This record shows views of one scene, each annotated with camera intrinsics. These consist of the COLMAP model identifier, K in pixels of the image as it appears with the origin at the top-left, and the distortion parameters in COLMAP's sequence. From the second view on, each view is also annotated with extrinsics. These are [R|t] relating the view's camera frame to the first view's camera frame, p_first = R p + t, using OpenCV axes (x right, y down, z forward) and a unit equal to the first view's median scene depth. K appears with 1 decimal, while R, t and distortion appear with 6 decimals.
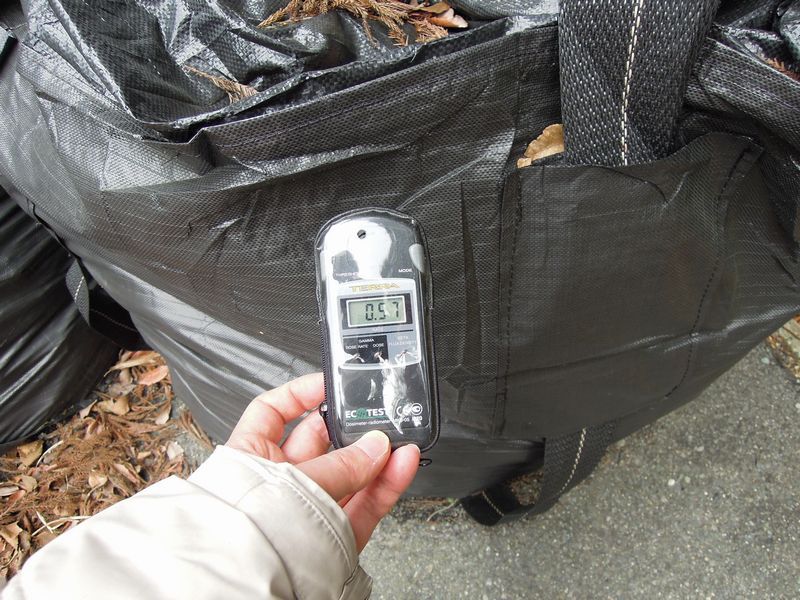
lens RADIAL K [[563.0, 0, 400.0], [0, 563.0, 300.0], [0, 0, 1]] dist [-0.032982, -0.000797]
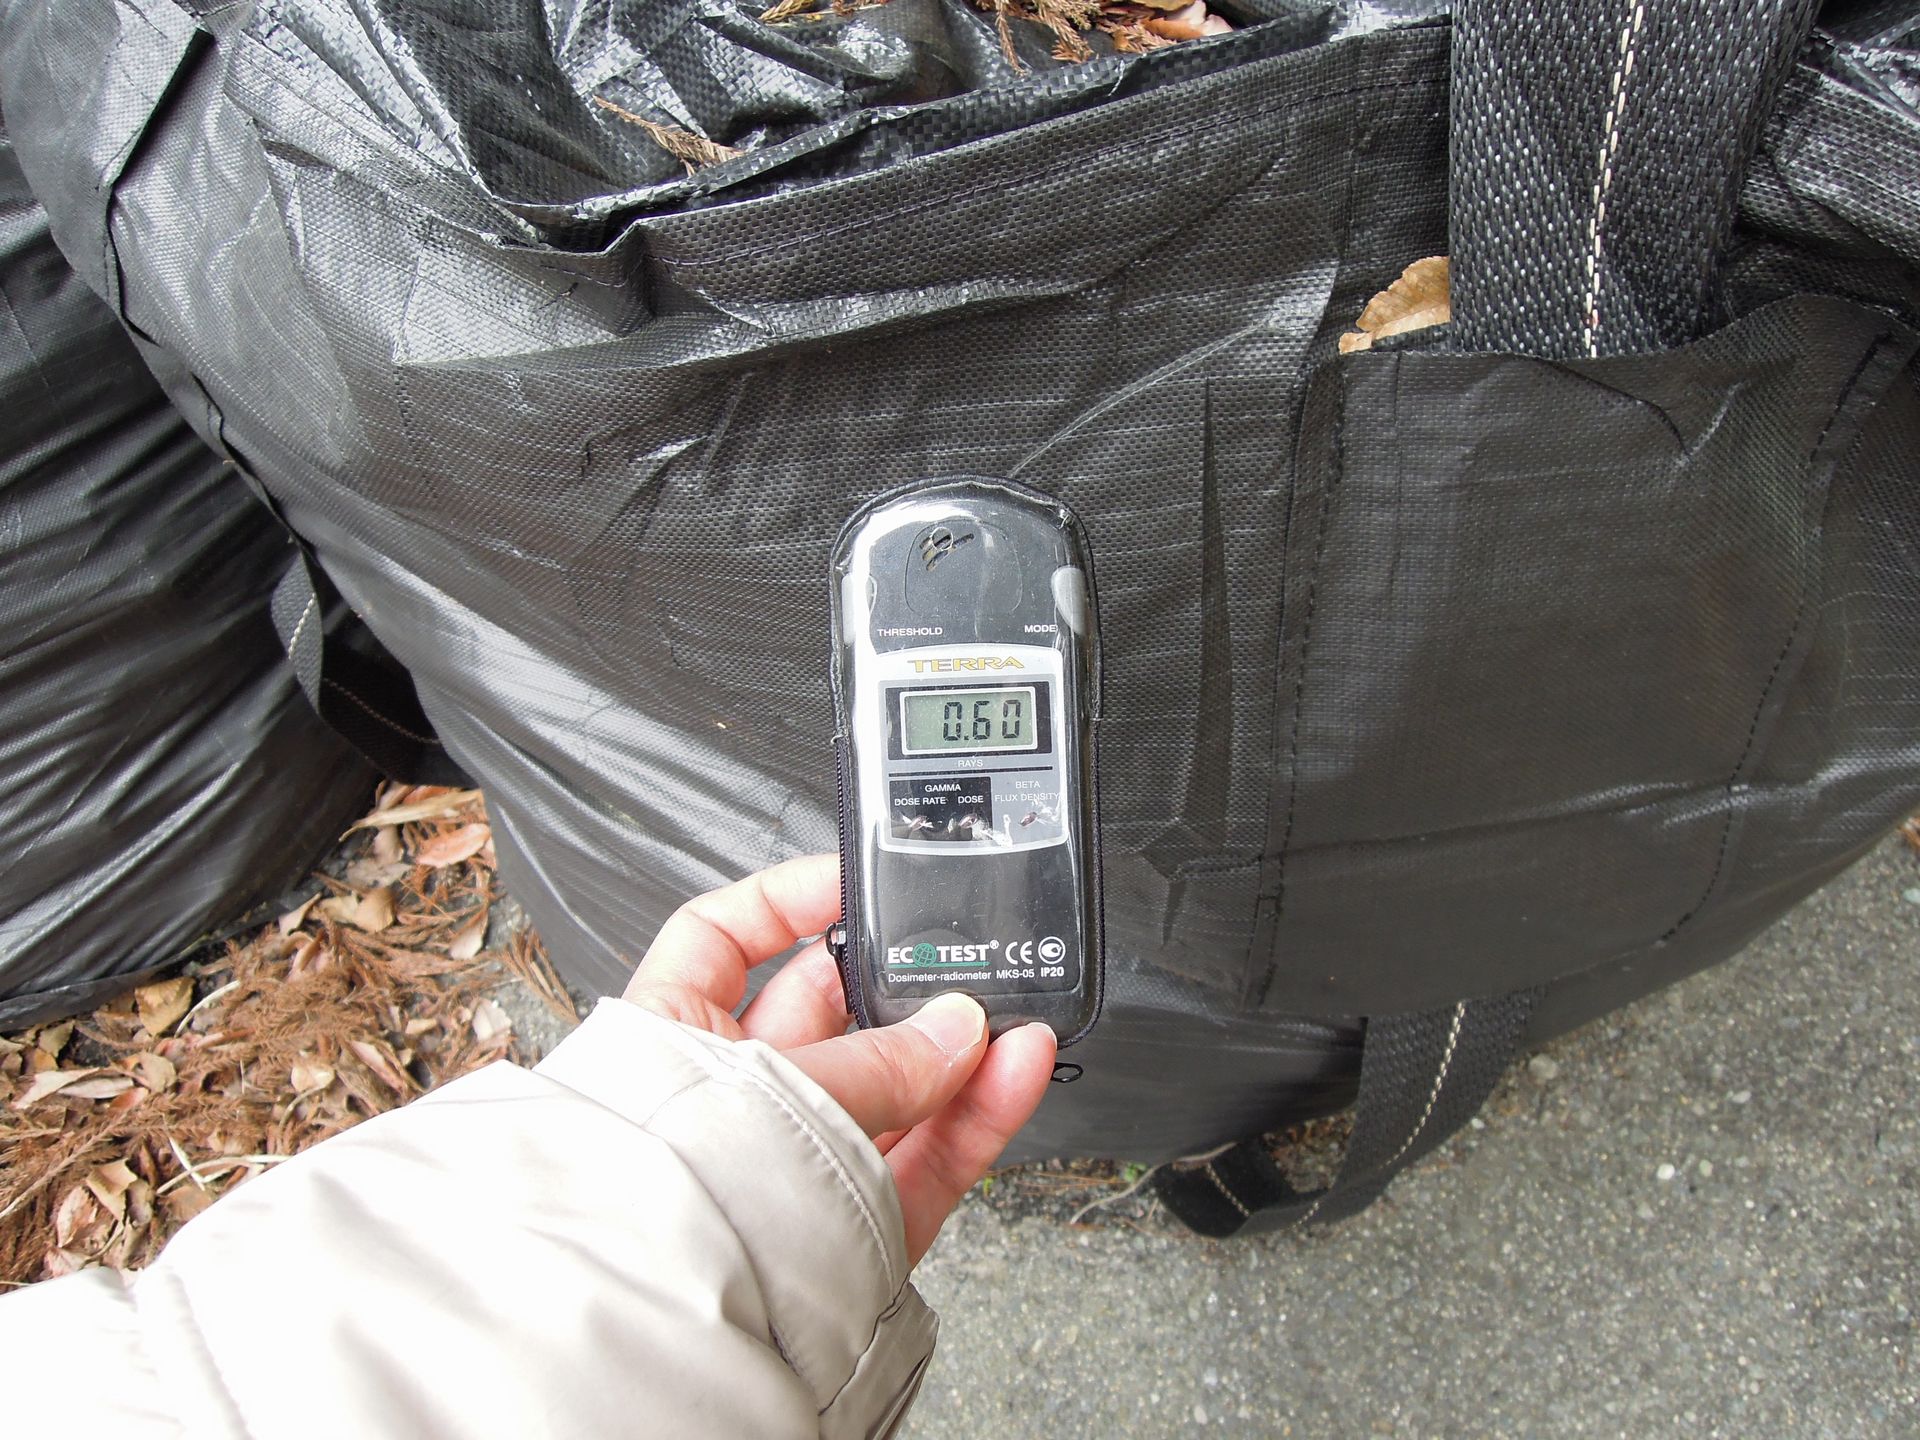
lens RADIAL K [[1351.2, 0, 960.0], [0, 1351.2, 720.0], [0, 0, 1]] dist [-0.032982, -0.000797]
pose [[0.997252, 0.055762, -0.048772, -0.012855], [-0.056158, 0.998399, -0.006784, 0.055229], [0.048316, 0.009504, 0.998787, -0.039107]]
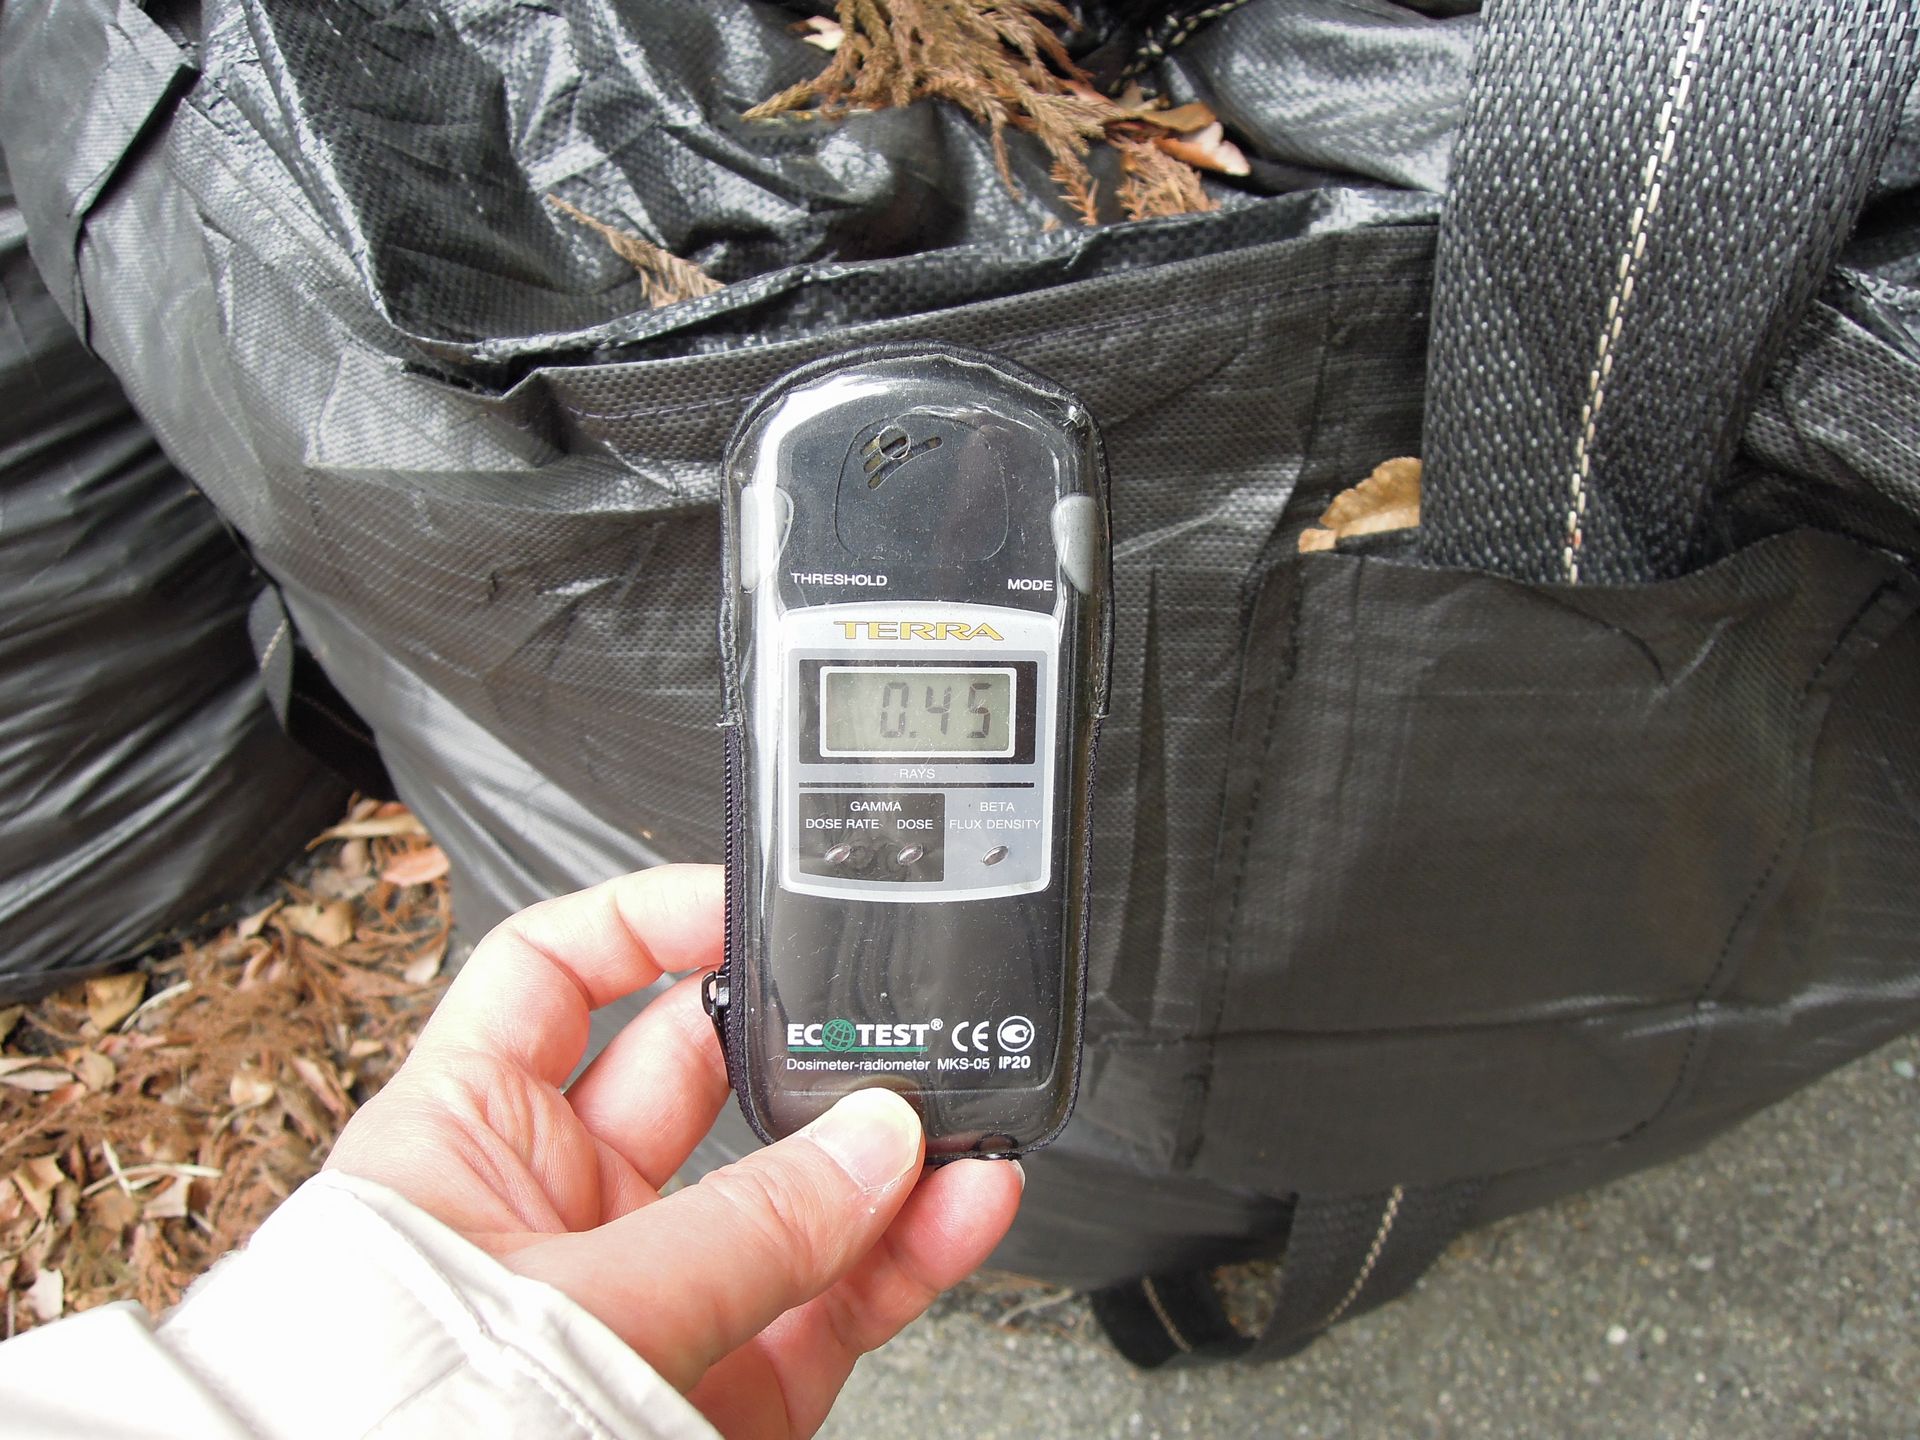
lens RADIAL K [[1348.4, 0, 962.4], [0, 1348.4, 717.8], [0, 0, 1]] dist [-0.034613, 0.000341]
pose [[0.986728, 0.148338, -0.066058, 0.041031], [-0.149618, 0.988632, -0.014843, -0.051906], [0.063106, 0.024530, 0.997705, 0.016083]]
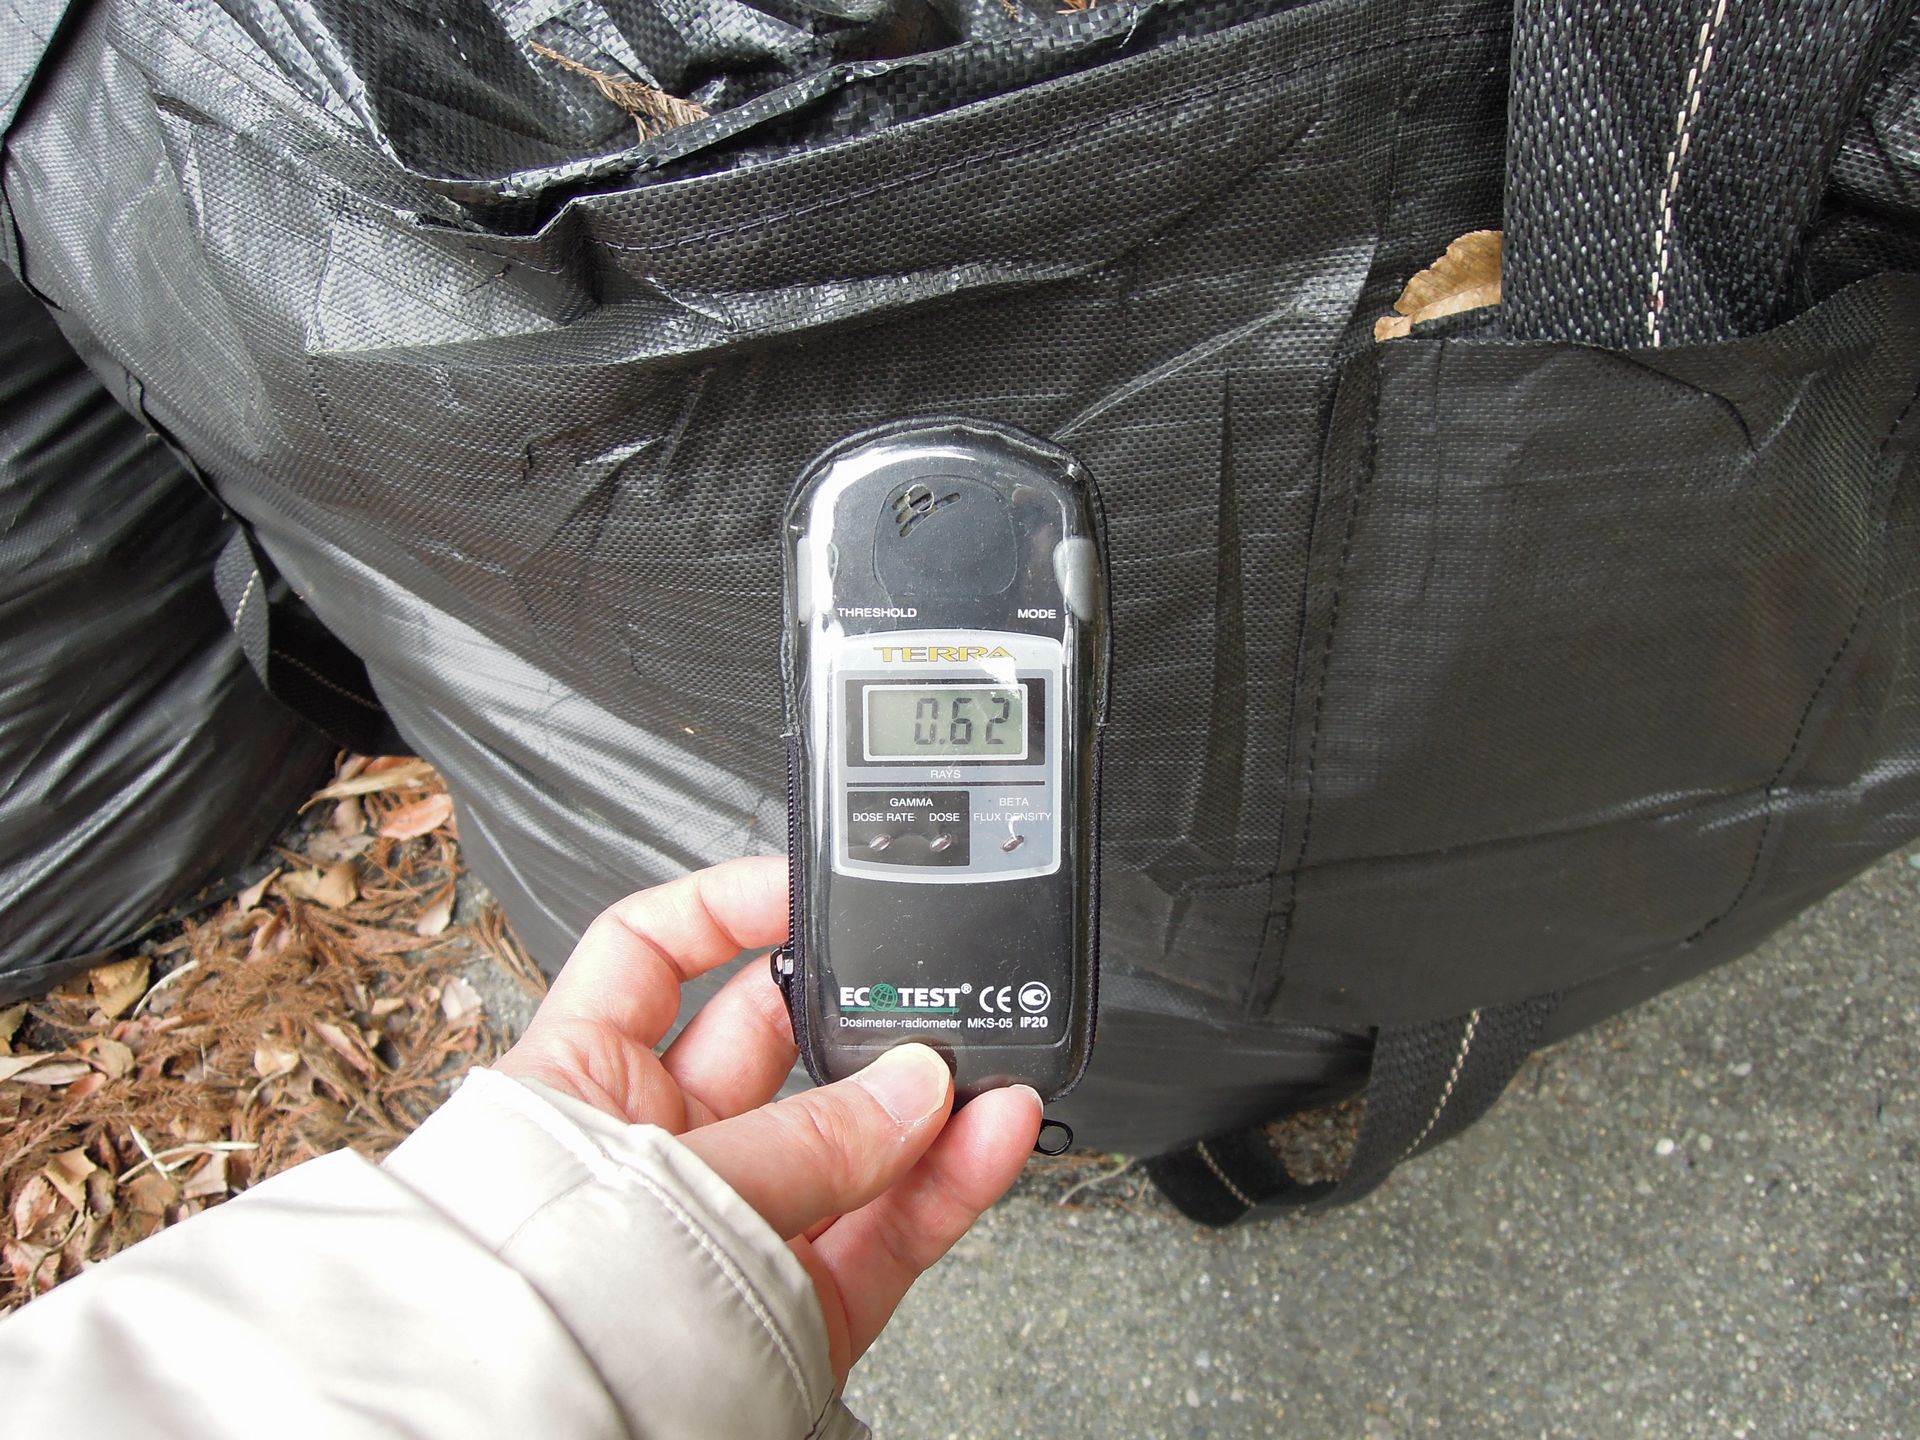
lens RADIAL K [[1351.2, 0, 960.0], [0, 1351.2, 720.0], [0, 0, 1]] dist [-0.032982, -0.000797]
pose [[0.998263, 0.050873, -0.029706, -0.027040], [-0.049552, 0.997819, 0.043611, -0.001288], [0.031860, -0.042063, 0.998607, 0.044641]]
